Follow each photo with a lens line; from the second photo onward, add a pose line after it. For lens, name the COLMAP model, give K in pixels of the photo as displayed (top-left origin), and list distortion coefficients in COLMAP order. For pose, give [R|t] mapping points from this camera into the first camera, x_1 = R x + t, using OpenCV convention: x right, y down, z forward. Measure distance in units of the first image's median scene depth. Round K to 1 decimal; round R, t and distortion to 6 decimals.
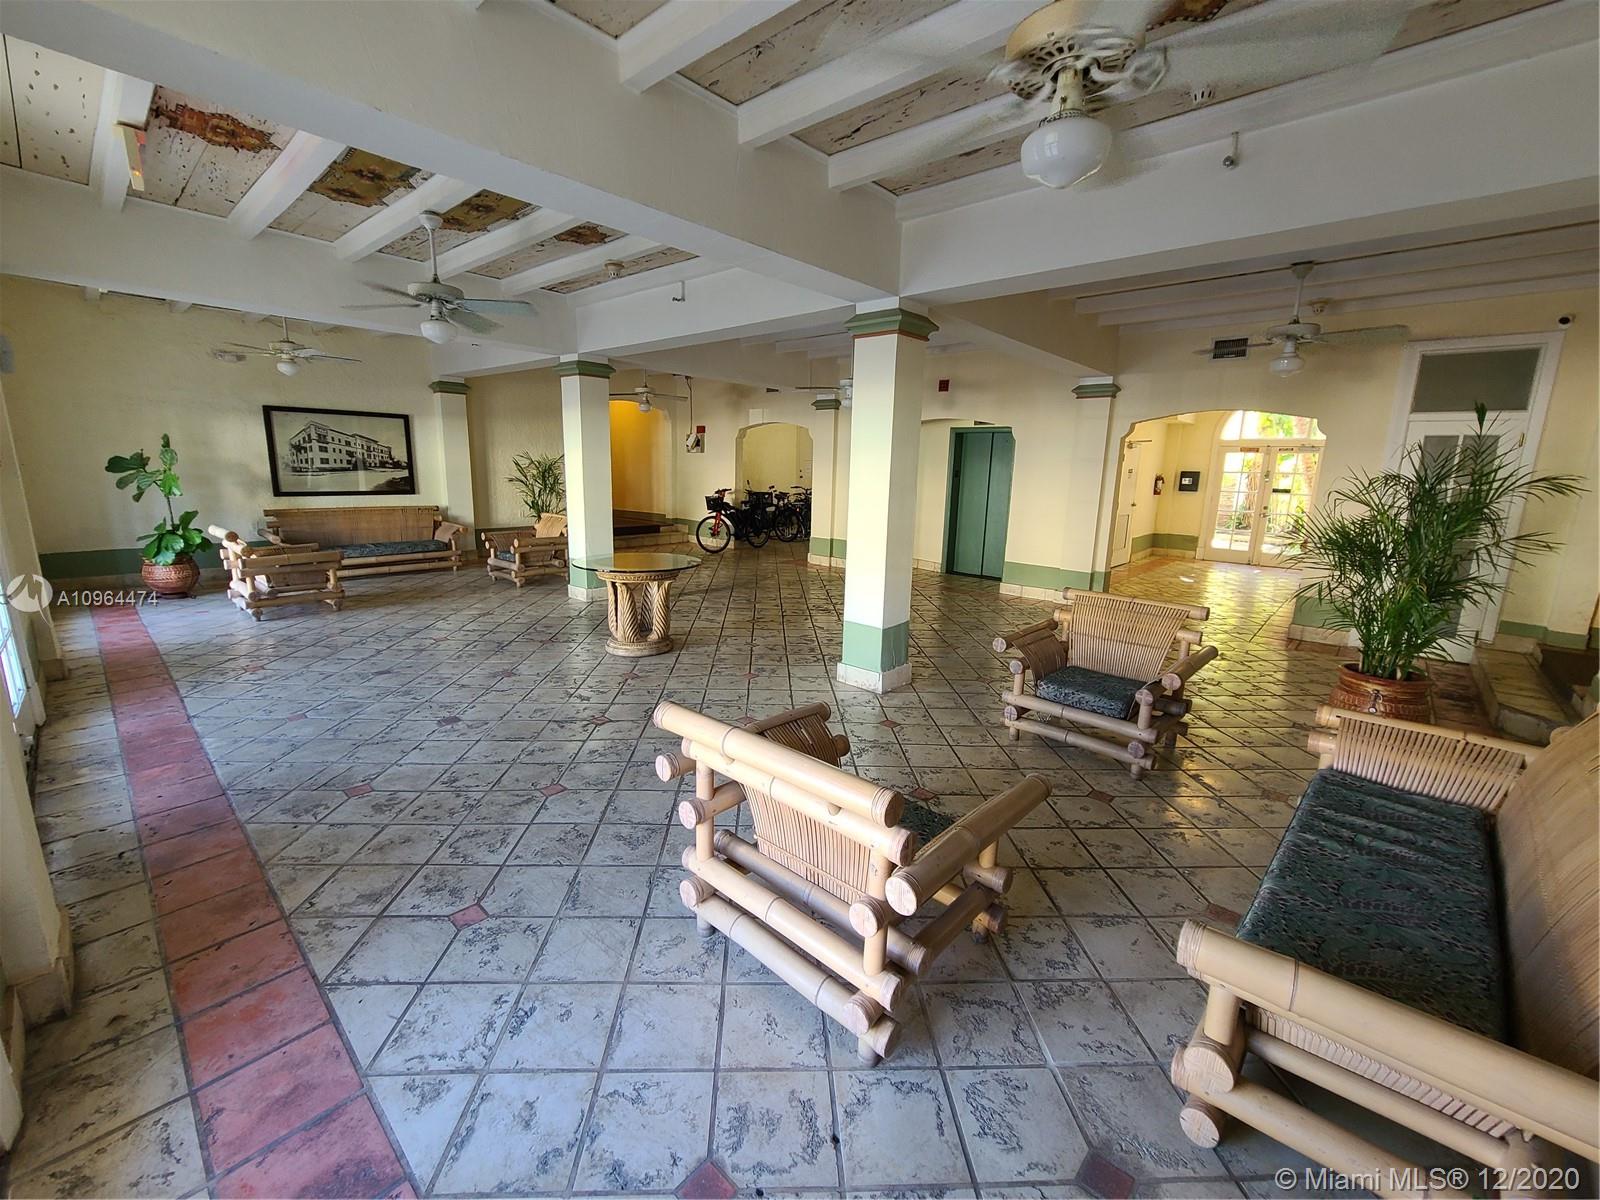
lens RADIAL K [[654.0, 0, 798.1], [0, 654.0, 588.8], [0, 0, 1]] dist [-0.000908, -0.000306]
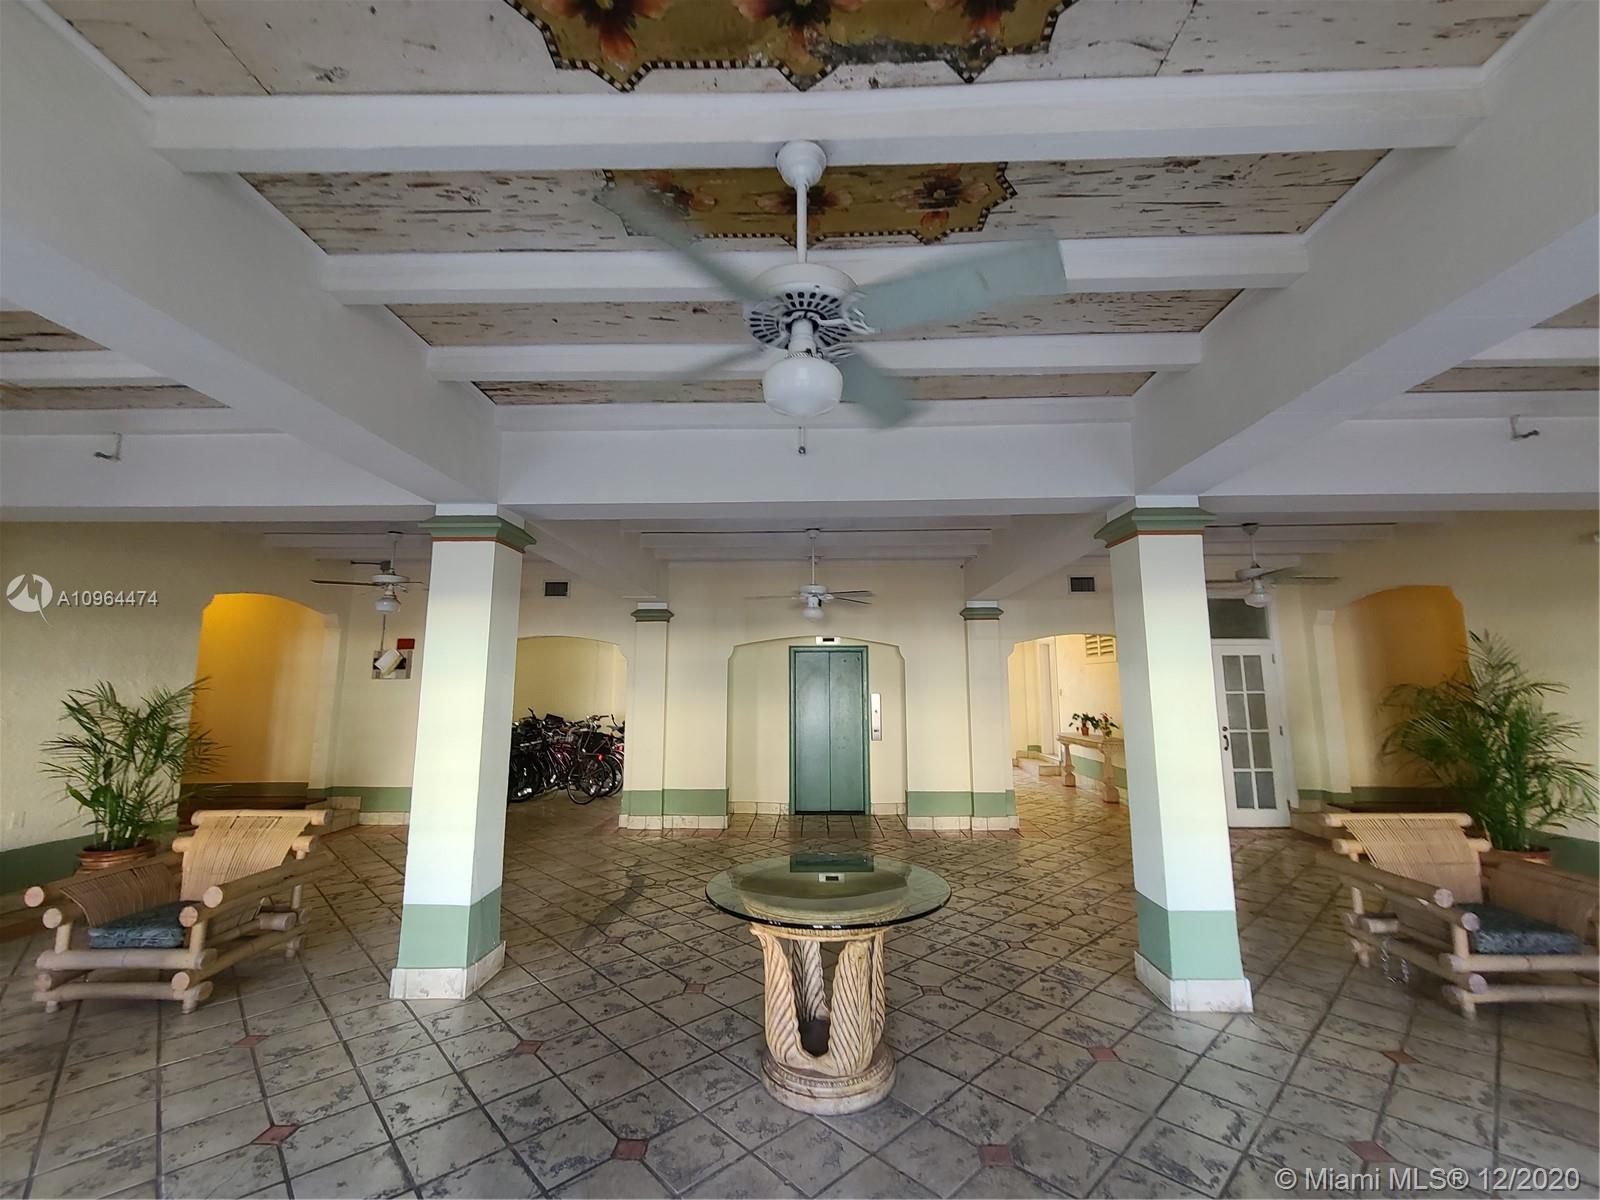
lens RADIAL K [[654.0, 0, 800.5], [0, 654.0, 589.8], [0, 0, 1]] dist [-0.000908, -0.000306]
pose [[0.758178, 0.069411, 0.648342, -0.402782], [0.145932, 0.951033, -0.272472, -0.082306], [-0.635507, 0.301196, 0.710923, 0.374734]]
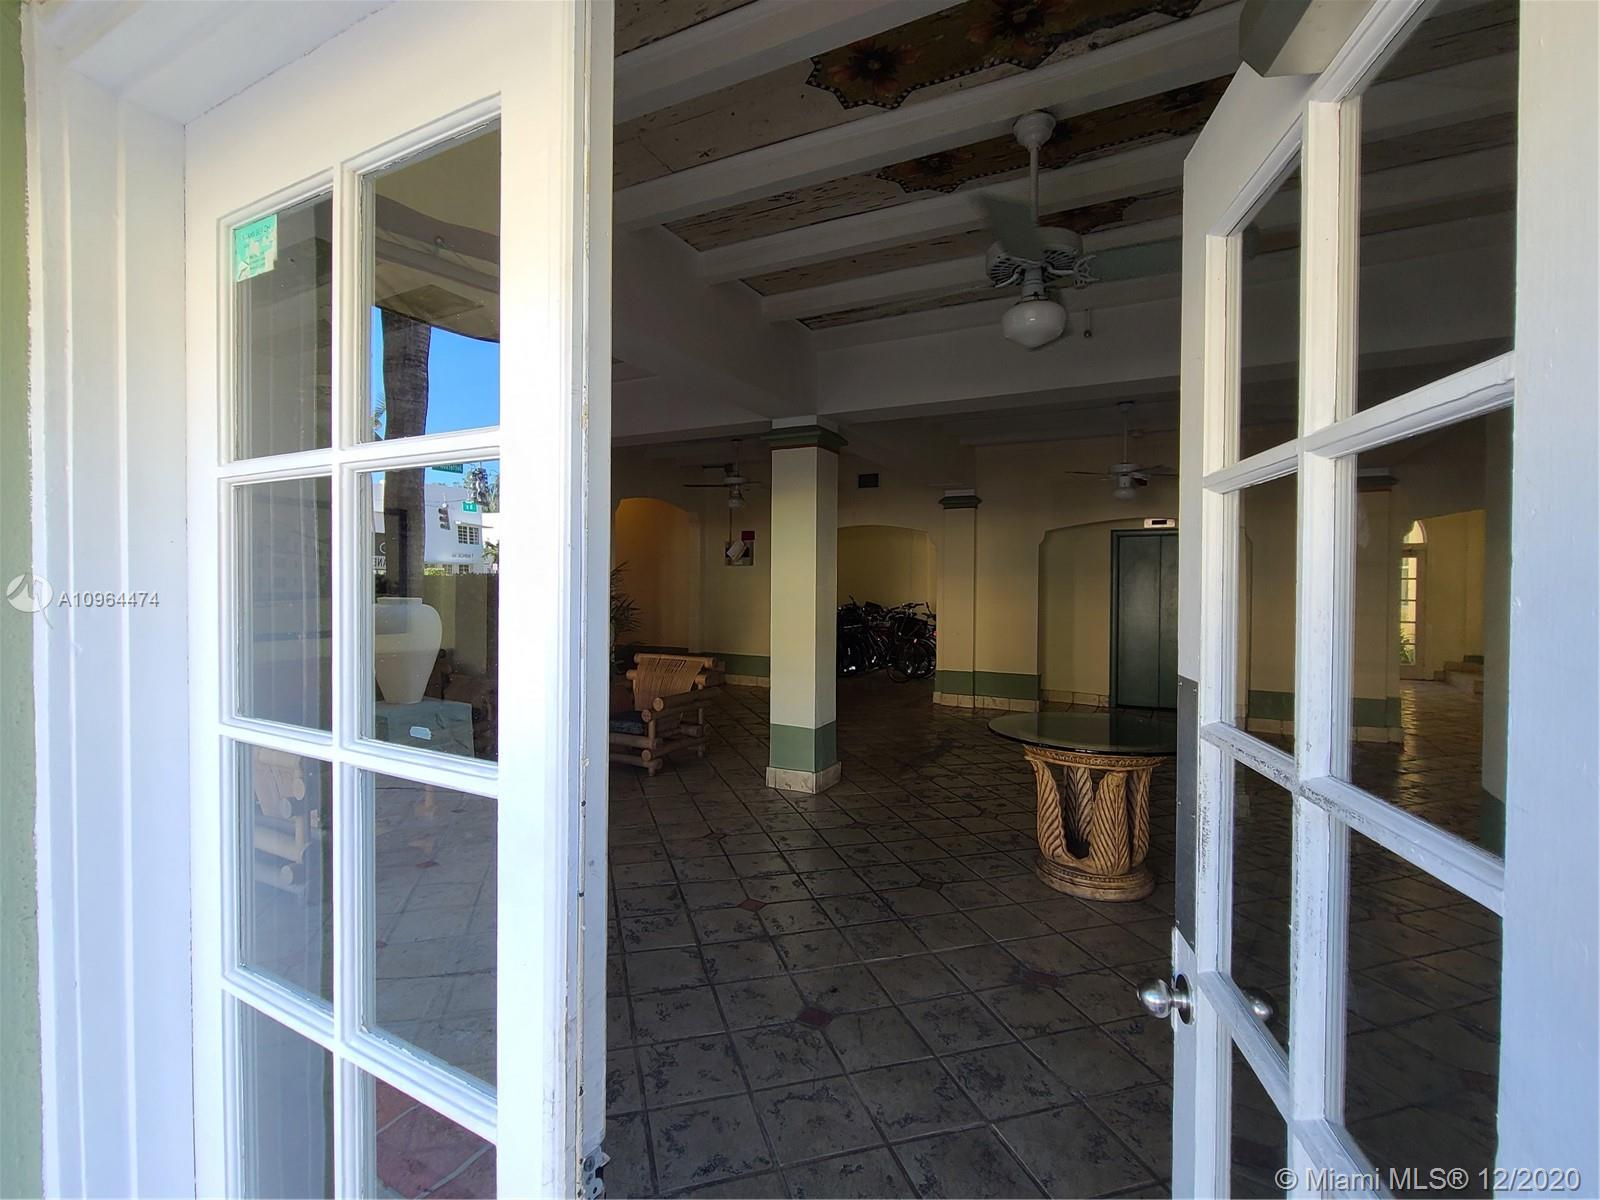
lens RADIAL K [[732.5, 0, 796.3], [0, 732.5, 586.6], [0, 0, 1]] dist [0.000796, -0.003988]
pose [[0.969242, -0.020307, 0.245272, -0.441930], [0.064309, 0.982863, -0.172756, -0.047897], [-0.237560, 0.183216, 0.953938, 0.260102]]
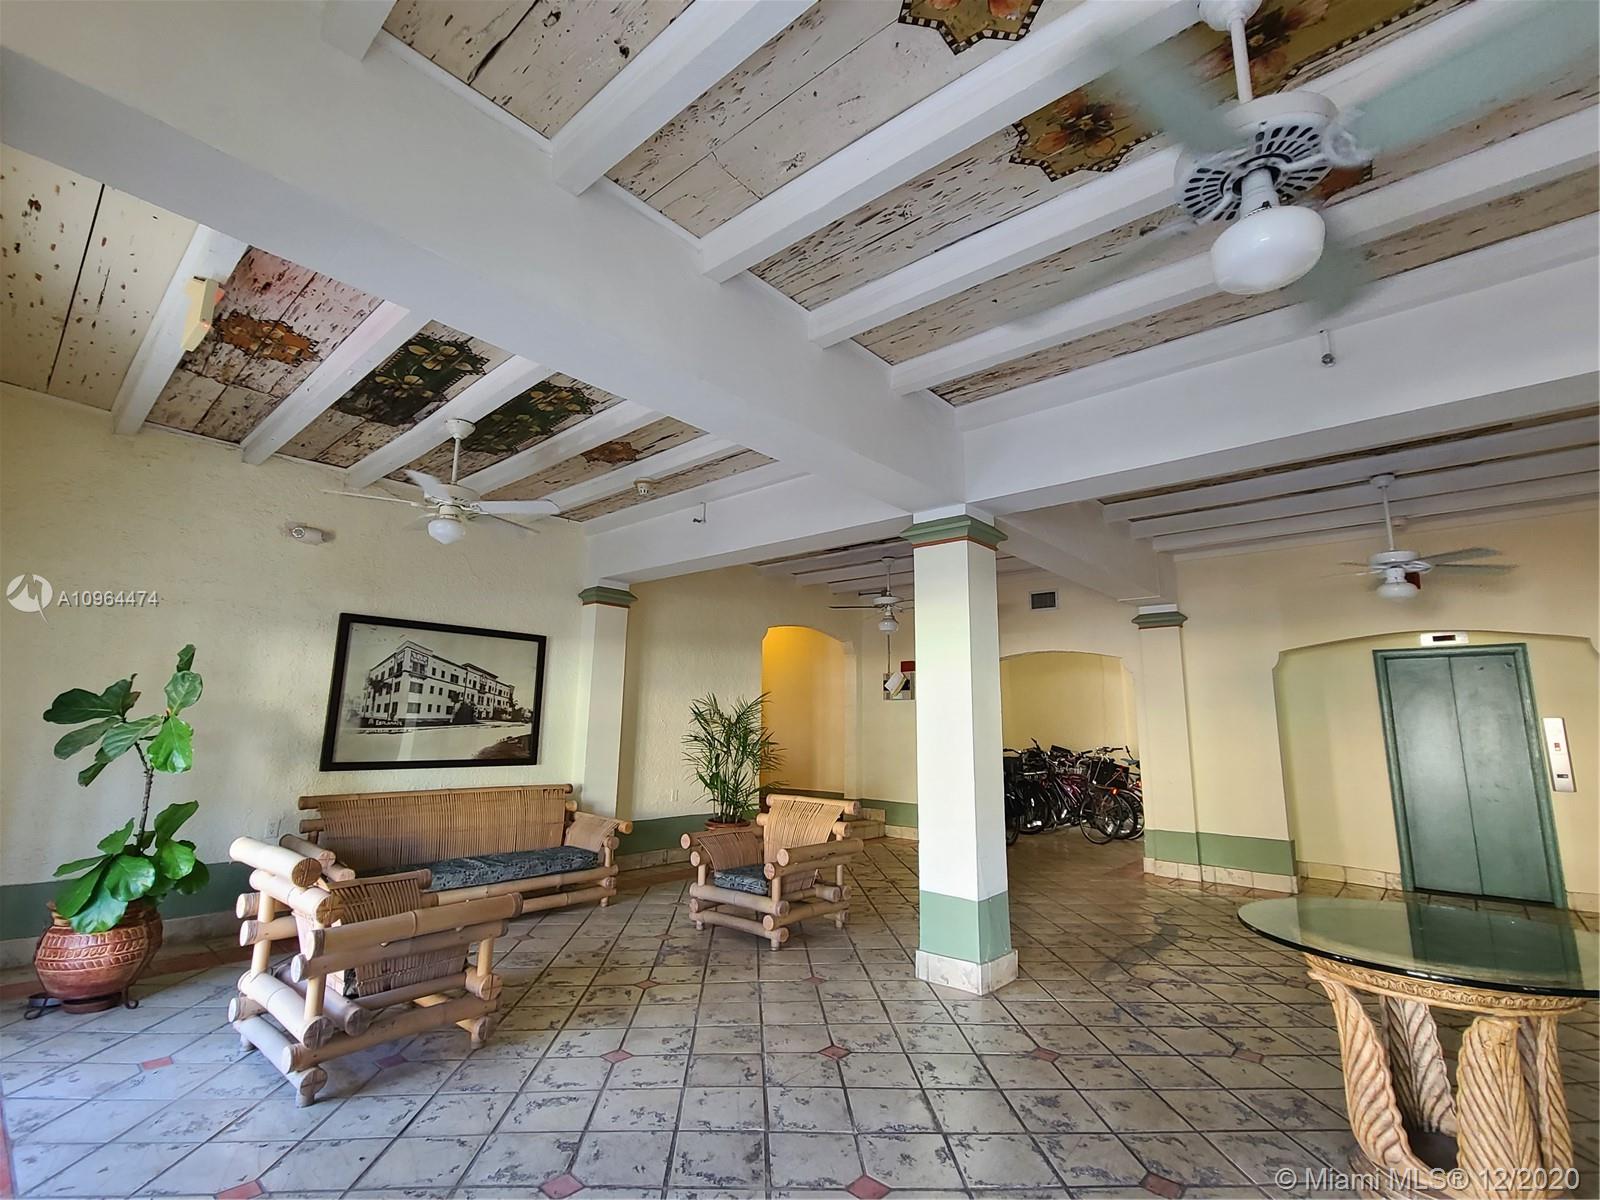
lens RADIAL K [[732.5, 0, 796.8], [0, 732.5, 587.9], [0, 0, 1]] dist [0.000796, -0.003988]
pose [[0.999893, -0.009839, 0.010787, -0.396704], [0.013133, 0.928938, -0.370002, -0.050102], [-0.006380, 0.370104, 0.928968, 0.359191]]
